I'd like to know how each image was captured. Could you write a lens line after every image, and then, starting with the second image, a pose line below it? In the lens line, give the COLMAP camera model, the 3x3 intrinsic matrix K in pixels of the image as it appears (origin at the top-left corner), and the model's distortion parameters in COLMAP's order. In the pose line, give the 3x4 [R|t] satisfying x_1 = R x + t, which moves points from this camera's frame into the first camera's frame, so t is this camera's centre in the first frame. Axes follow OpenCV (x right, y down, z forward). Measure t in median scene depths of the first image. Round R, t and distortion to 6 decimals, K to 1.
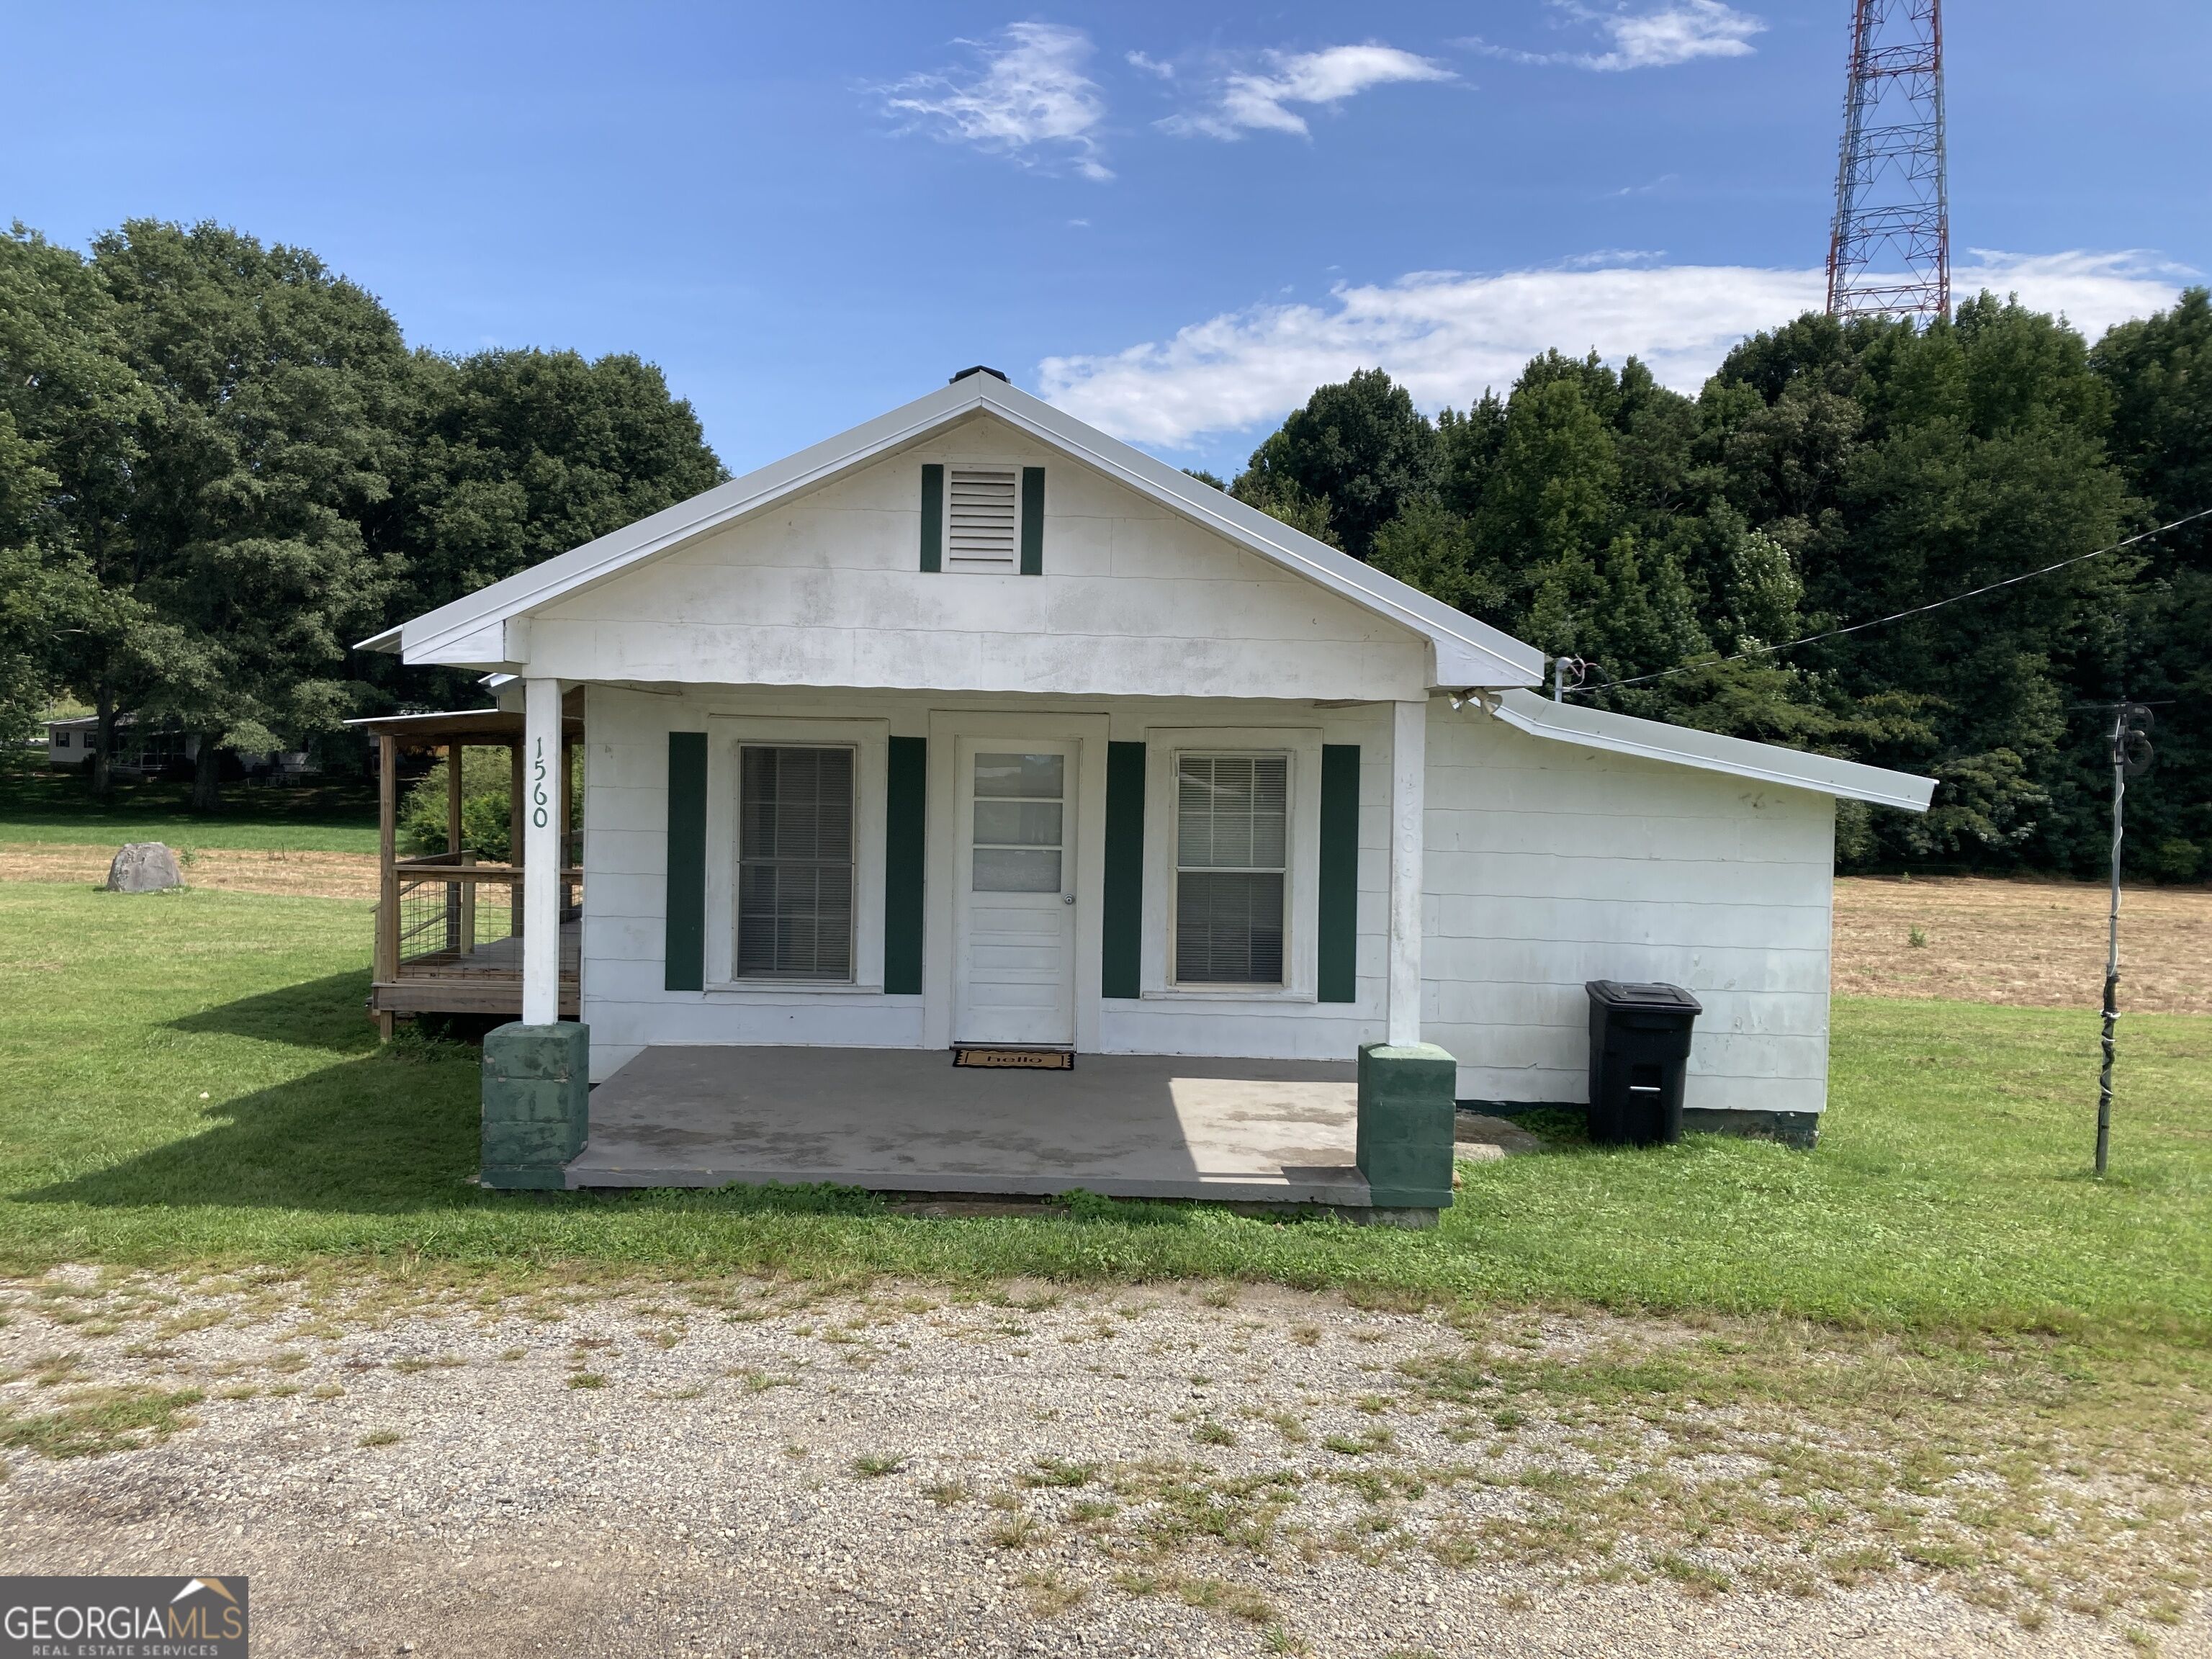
lens RADIAL K [[1817.0, 0, 1090.3], [0, 1817.0, 817.8], [0, 0, 1]] dist [0.036917, -0.045762]
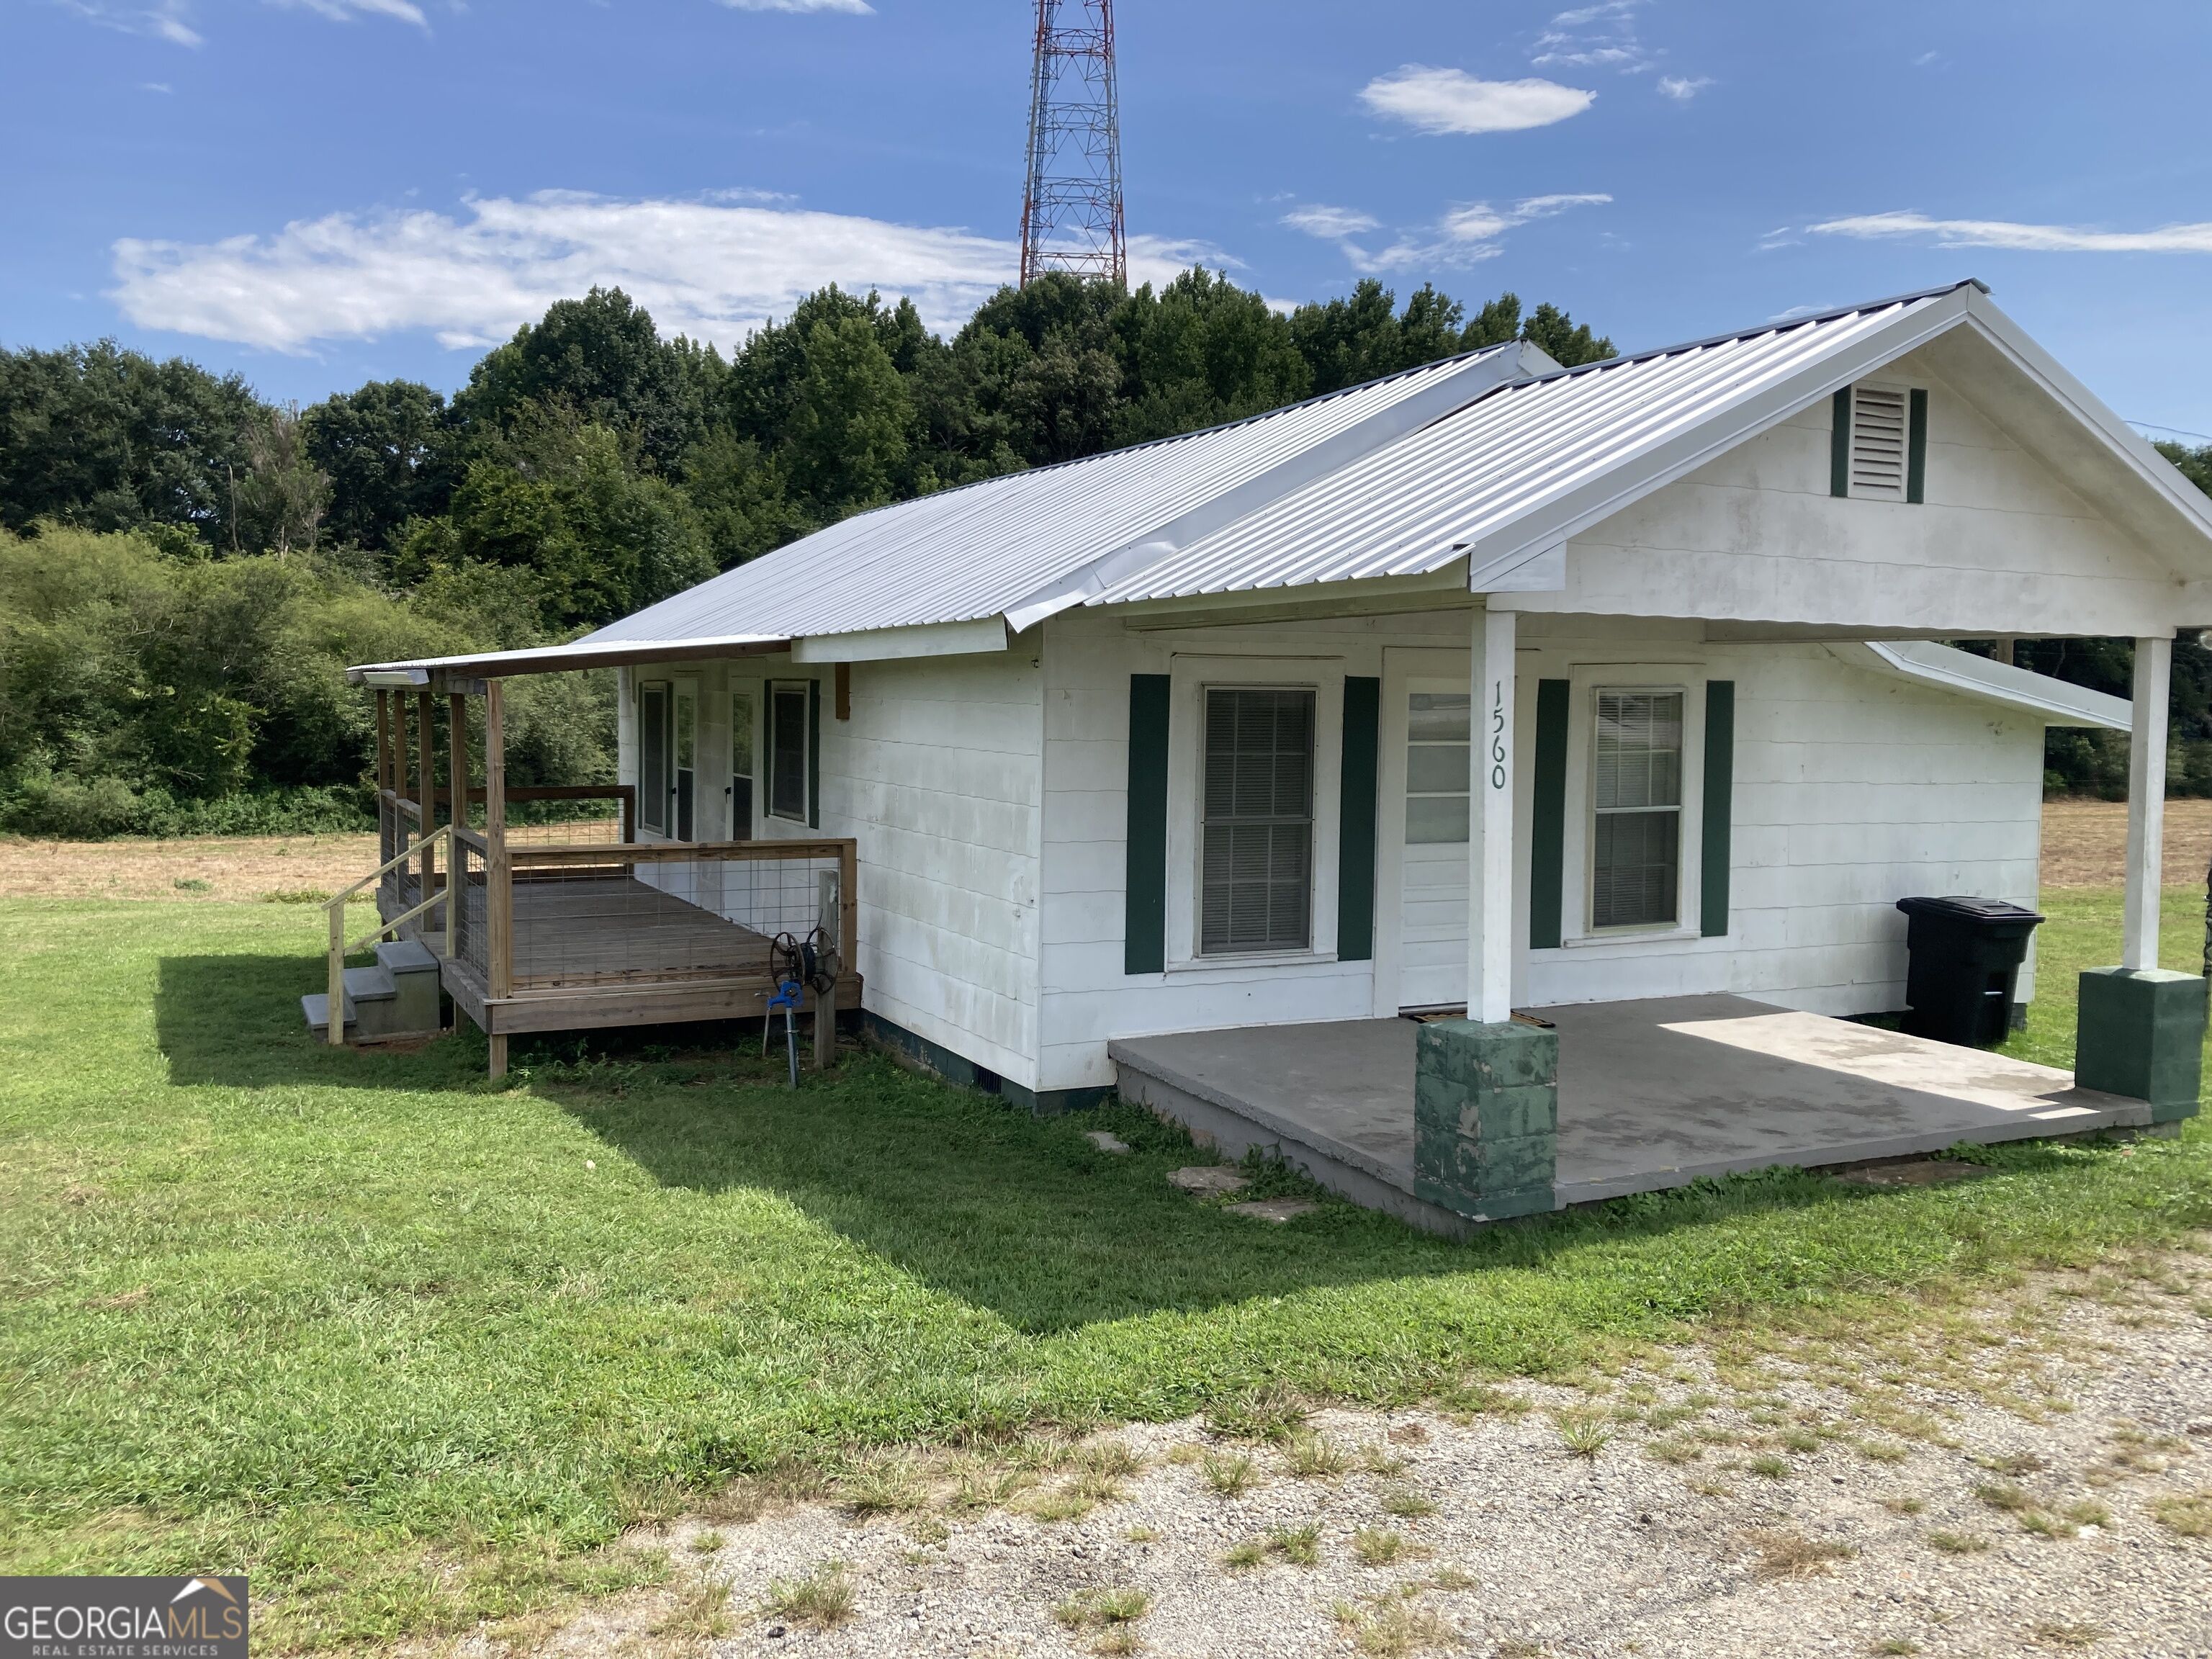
lens RADIAL K [[1817.0, 0, 1078.4], [0, 1817.0, 809.2], [0, 0, 1]] dist [0.036917, -0.045762]
pose [[0.899802, -0.039436, 0.434512, -0.101374], [0.025718, 0.998969, 0.037408, -0.002579], [-0.435540, -0.022485, 0.899889, 0.039498]]
